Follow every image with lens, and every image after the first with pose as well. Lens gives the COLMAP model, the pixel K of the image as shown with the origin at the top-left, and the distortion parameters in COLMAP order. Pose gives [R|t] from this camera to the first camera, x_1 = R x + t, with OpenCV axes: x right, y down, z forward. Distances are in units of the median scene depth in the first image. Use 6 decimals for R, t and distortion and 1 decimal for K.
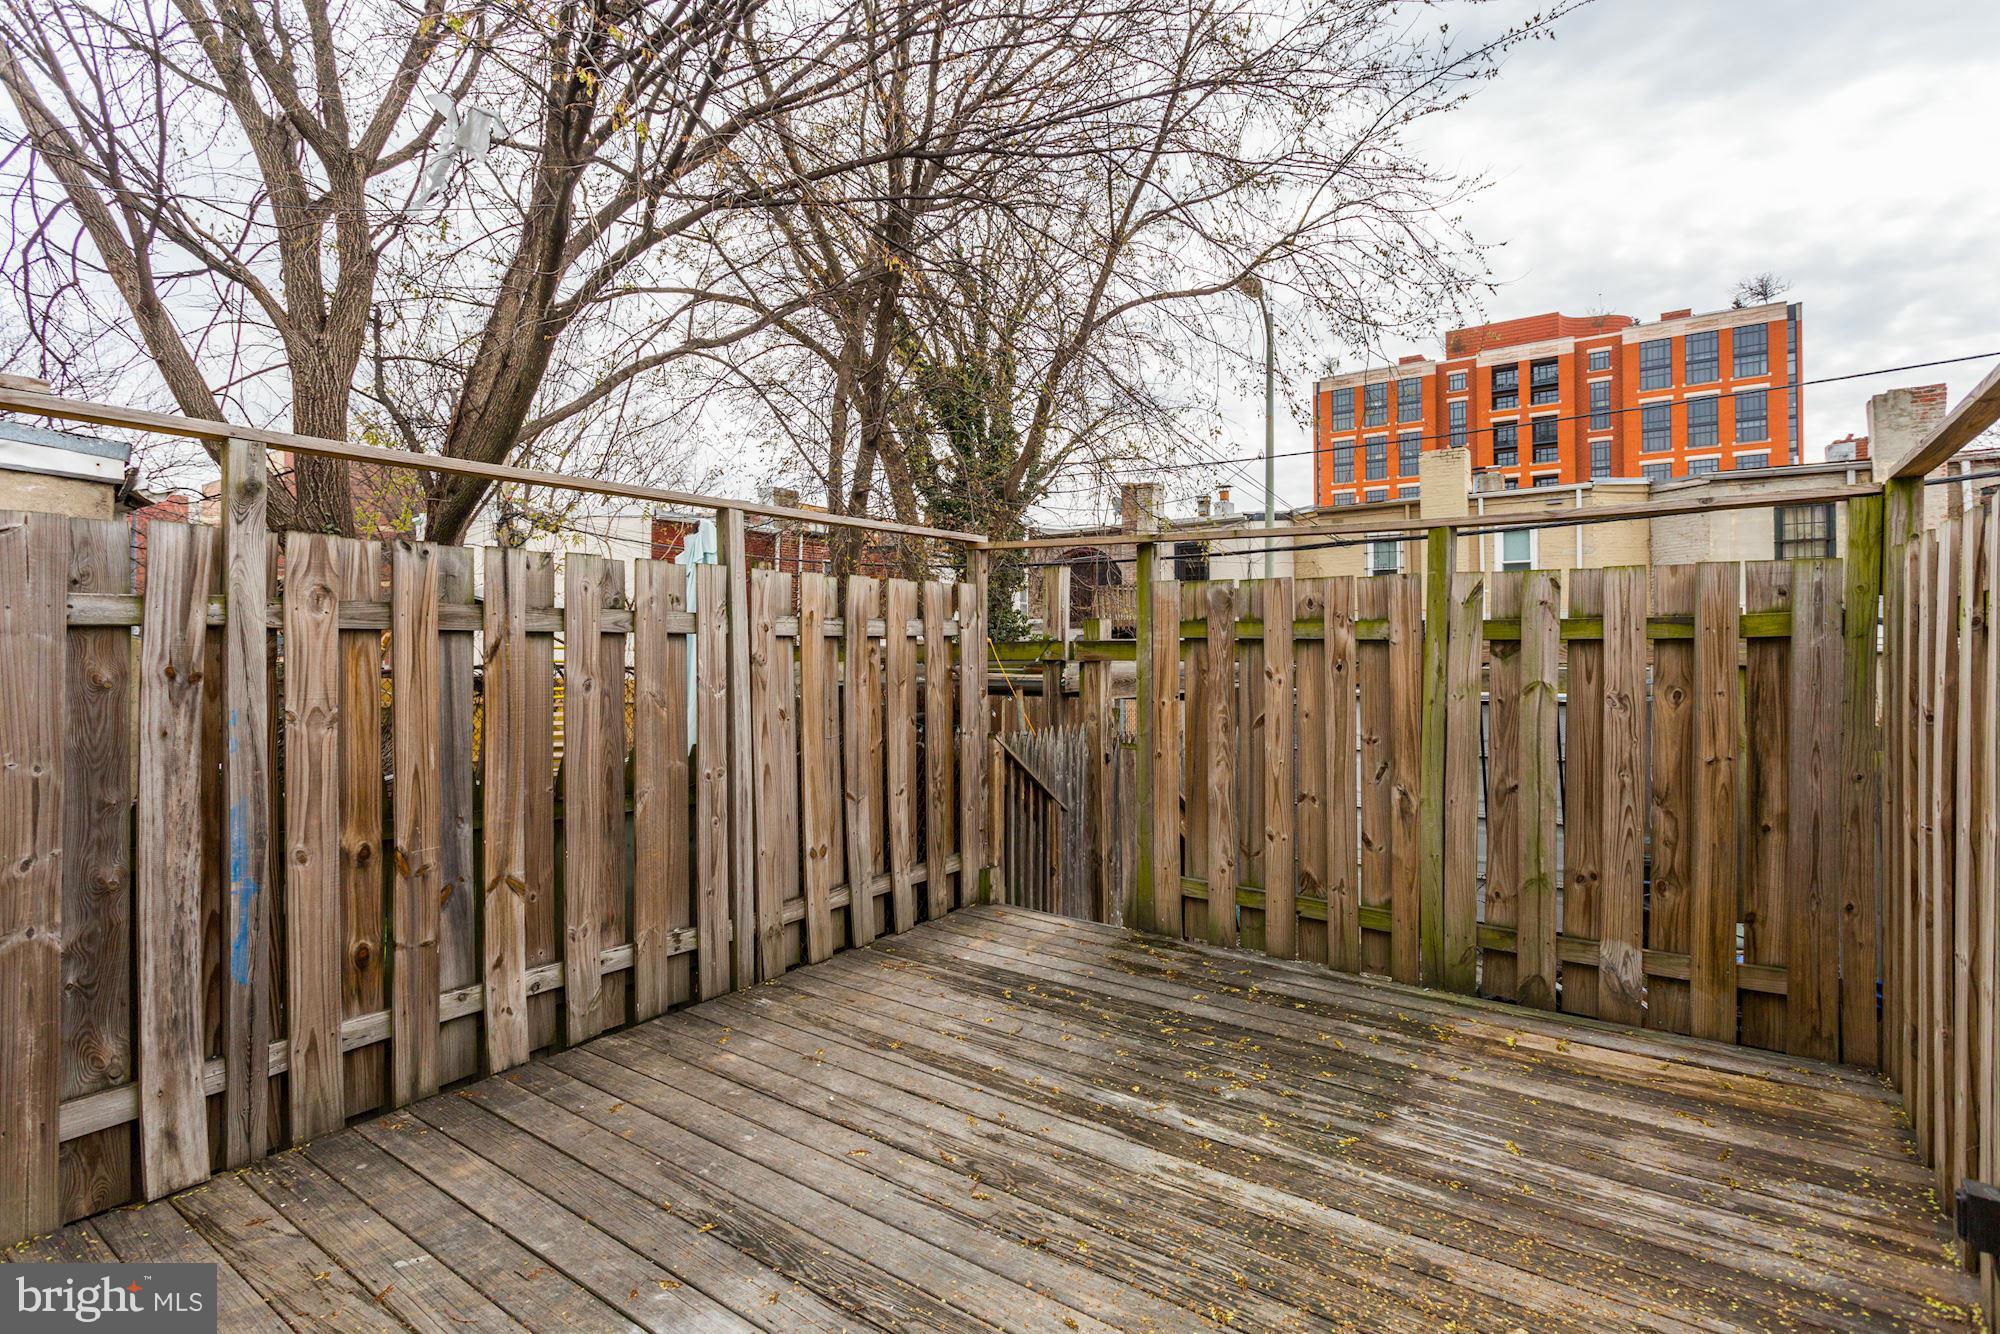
lens RADIAL K [[977.4, 0, 987.0], [0, 977.4, 660.4], [0, 0, 1]] dist [-0.044395, 0.022580]
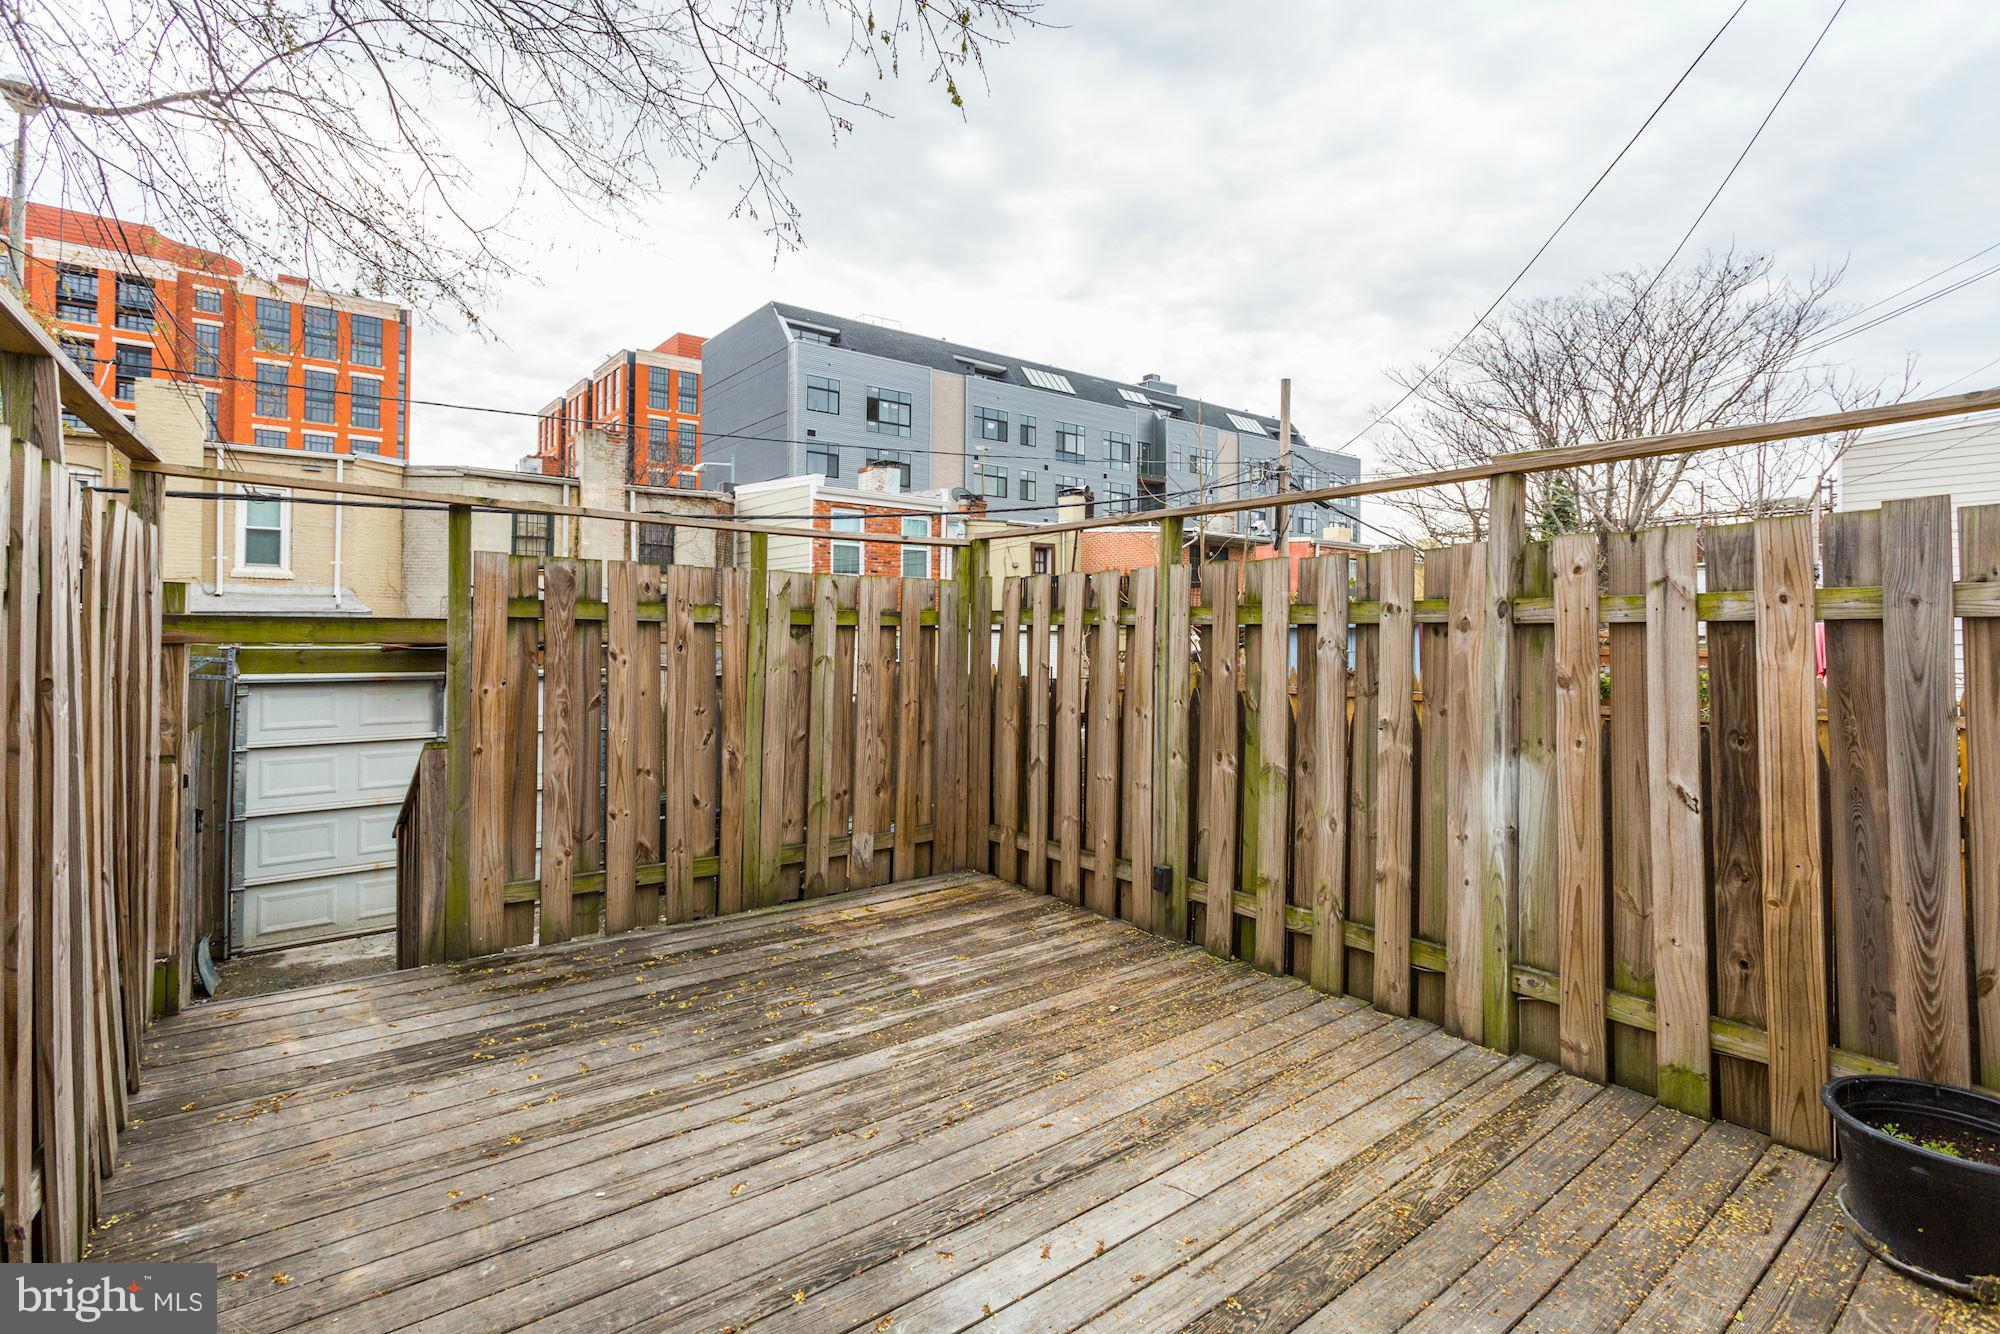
lens RADIAL K [[1055.1, 0, 1000.0], [0, 1055.1, 643.0], [0, 0, 1]] dist [-0.011597, 0.000150]
pose [[0.212200, -0.006717, 0.977203, -0.827480], [0.002325, 0.999977, 0.006369, -0.005313], [-0.977223, 0.000921, 0.212211, 0.442111]]
